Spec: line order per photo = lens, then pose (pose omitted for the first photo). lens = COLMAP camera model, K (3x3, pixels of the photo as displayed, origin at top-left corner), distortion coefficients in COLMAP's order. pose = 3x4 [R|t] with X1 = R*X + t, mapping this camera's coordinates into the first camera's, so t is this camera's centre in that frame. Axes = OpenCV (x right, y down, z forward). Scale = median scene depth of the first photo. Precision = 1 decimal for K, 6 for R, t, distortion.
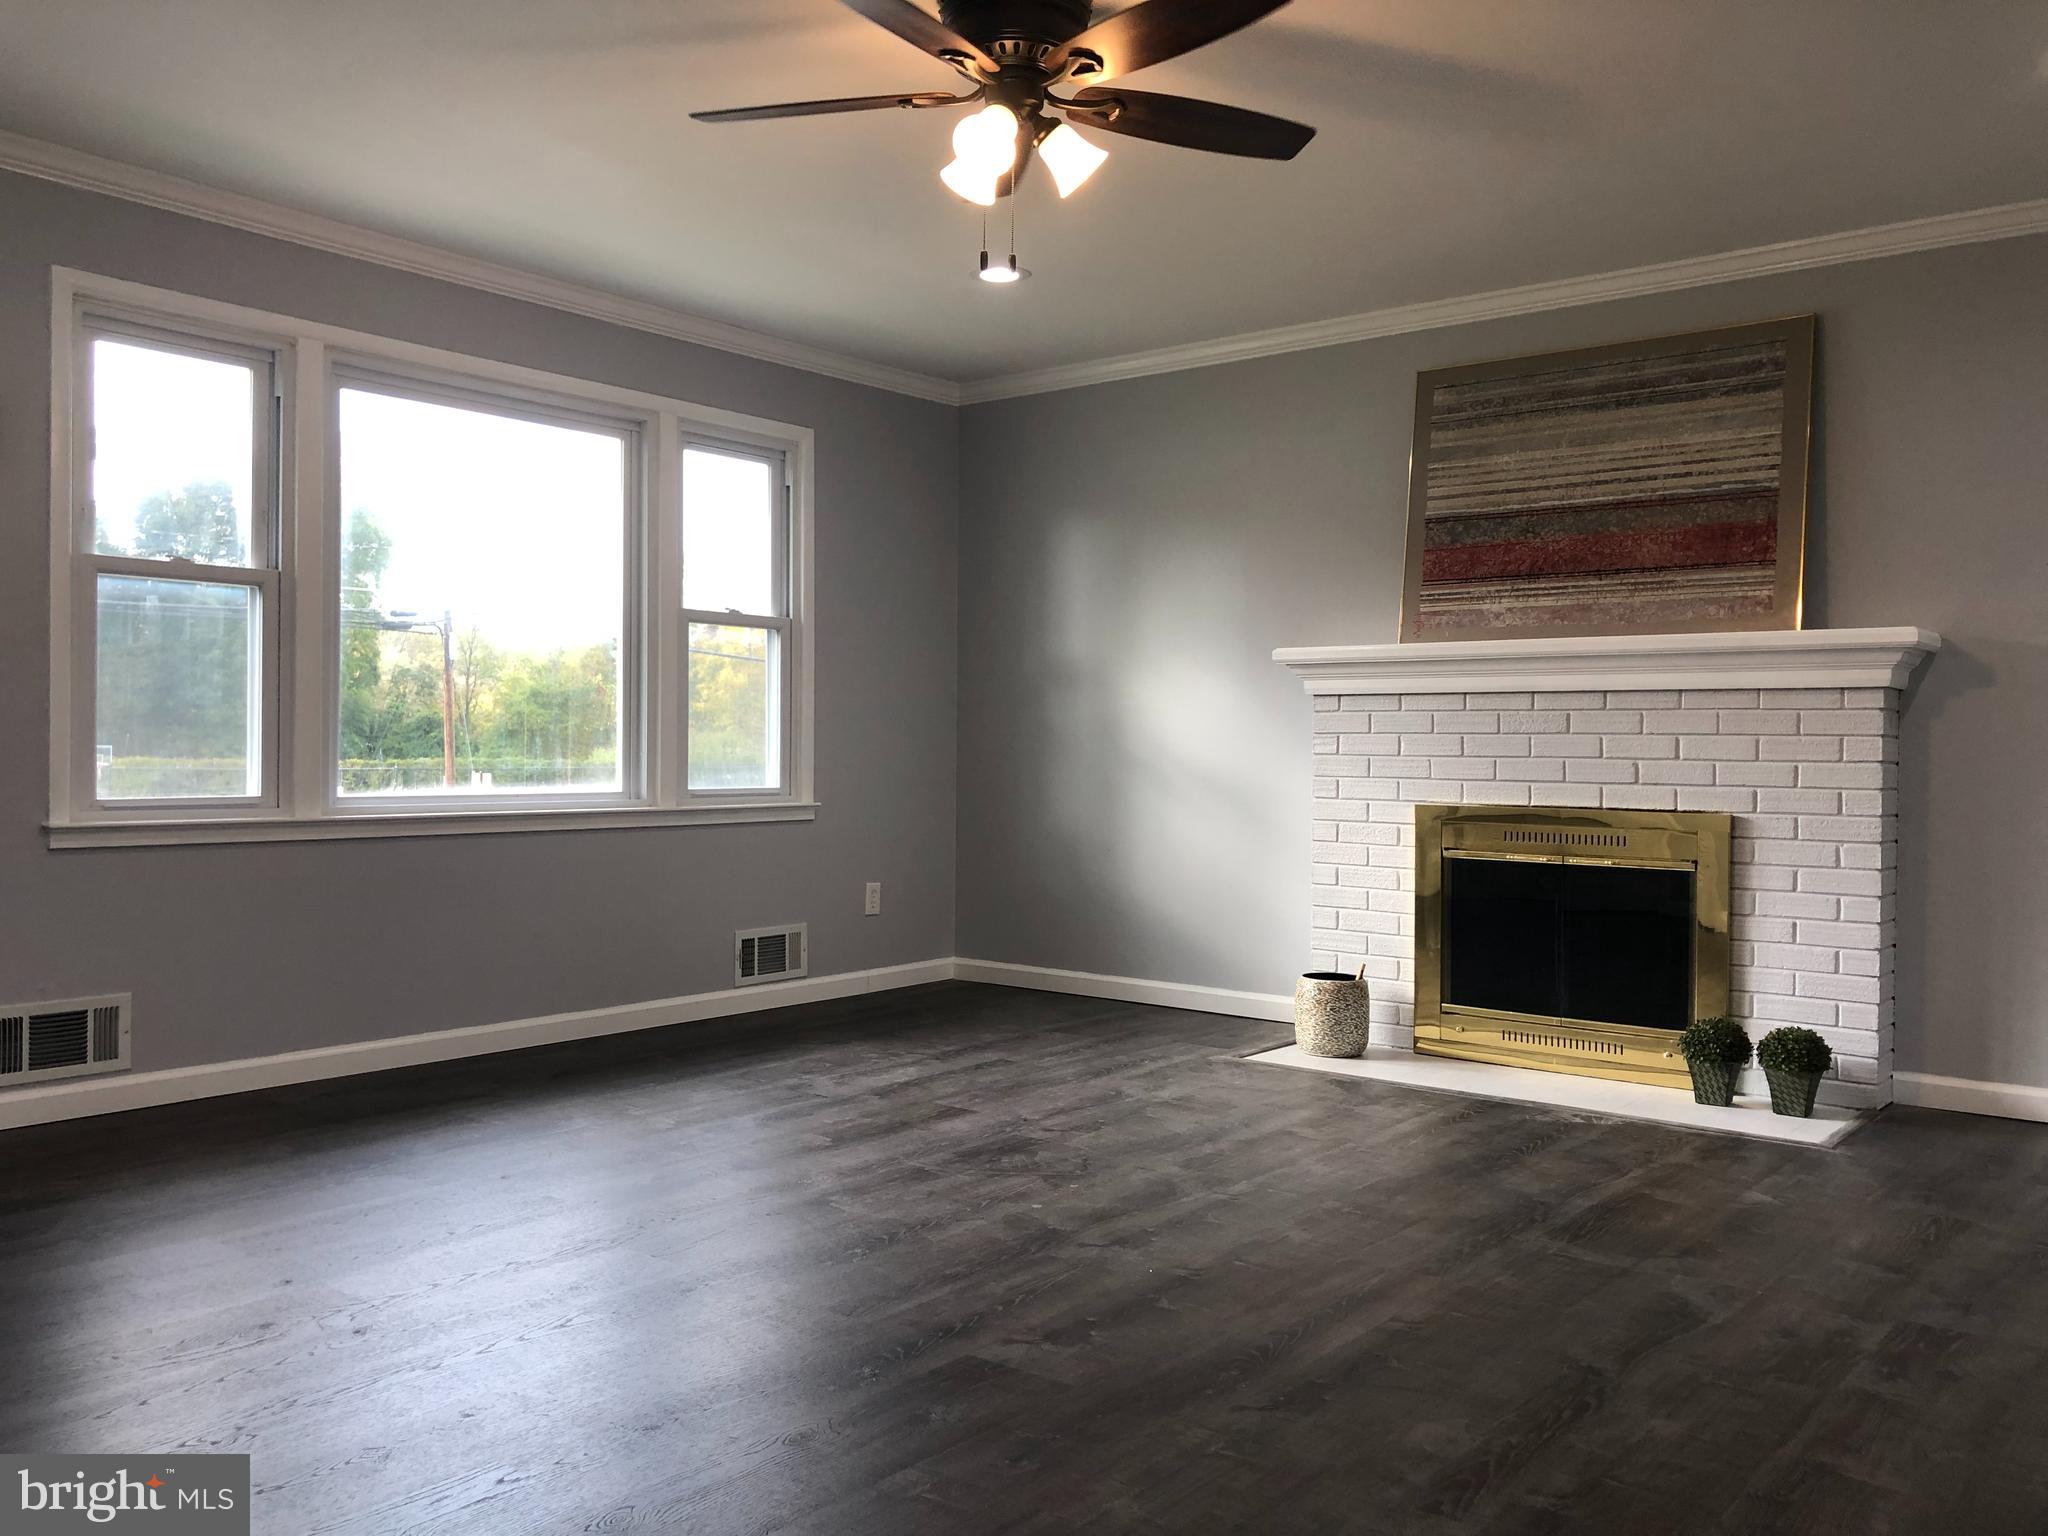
lens RADIAL K [[1654.1, 0, 974.6], [0, 1654.1, 762.9], [0, 0, 1]] dist [-0.005461, -0.010073]
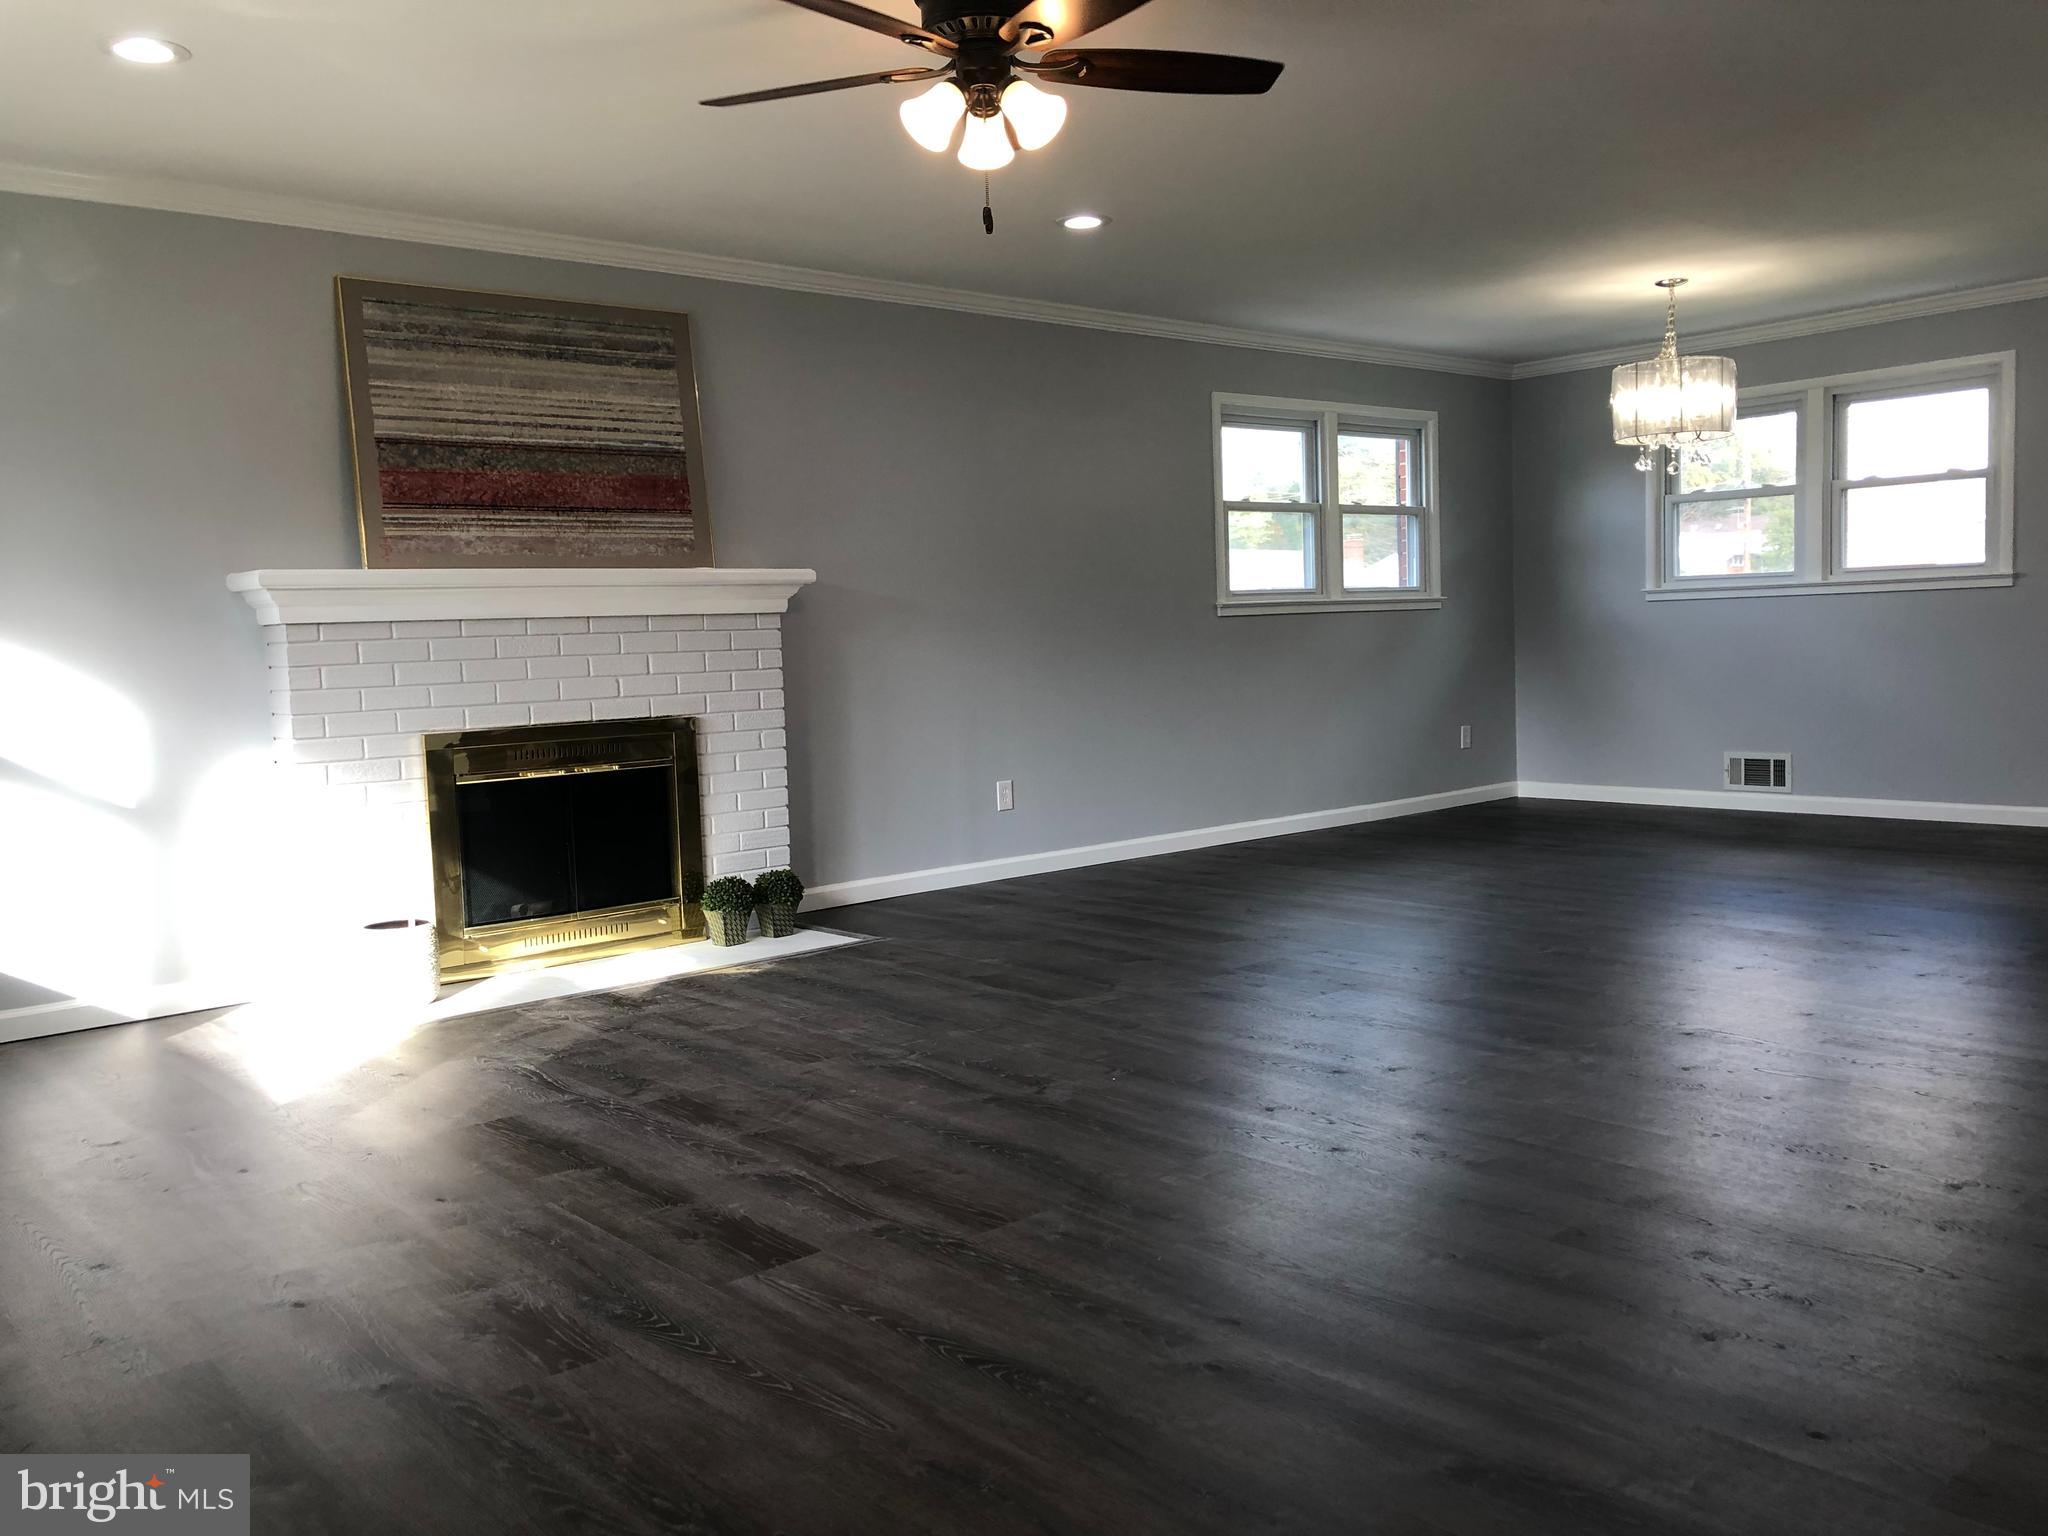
lens RADIAL K [[1654.1, 0, 974.6], [0, 1654.1, 762.9], [0, 0, 1]] dist [-0.005461, -0.010073]
pose [[0.192998, -0.079137, 0.978003, -0.673287], [0.058250, 0.995908, 0.069091, -0.007386], [-0.979469, 0.043634, 0.196818, 0.536042]]
